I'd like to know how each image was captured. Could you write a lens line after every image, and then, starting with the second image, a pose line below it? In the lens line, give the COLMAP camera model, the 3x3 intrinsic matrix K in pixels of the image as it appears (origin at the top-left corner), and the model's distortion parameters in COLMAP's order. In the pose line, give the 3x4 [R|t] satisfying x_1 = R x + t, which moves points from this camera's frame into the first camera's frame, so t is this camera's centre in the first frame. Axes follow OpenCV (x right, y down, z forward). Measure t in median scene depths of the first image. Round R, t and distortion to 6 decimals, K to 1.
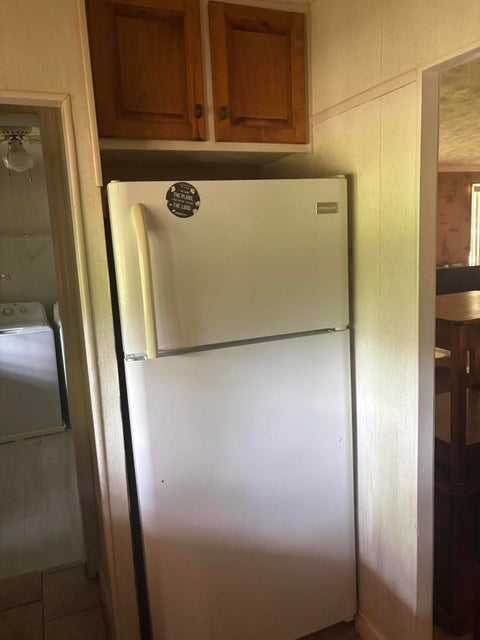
lens RADIAL K [[497.4, 0, 240.0], [0, 497.4, 320.0], [0, 0, 1]] dist [-0.000743, -0.000763]
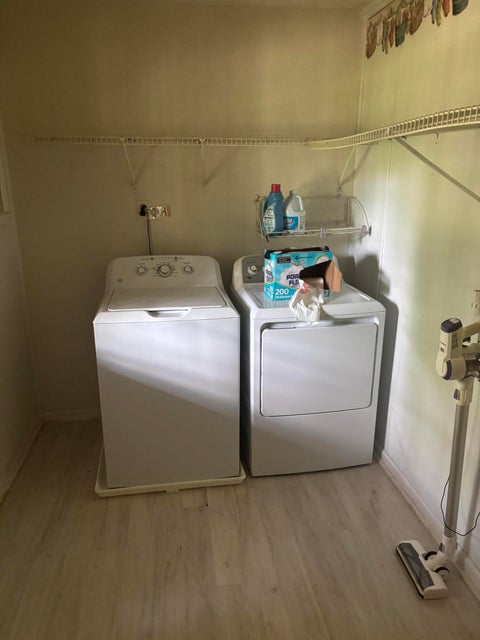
lens RADIAL K [[485.1, 0, 240.0], [0, 485.1, 320.0], [0, 0, 1]] dist [0.001374, 0.000096]
pose [[0.967598, 0.120846, -0.221700, -0.251942], [-0.086830, 0.983733, 0.157256, -0.060870], [0.237097, -0.132910, 0.962351, 0.467605]]
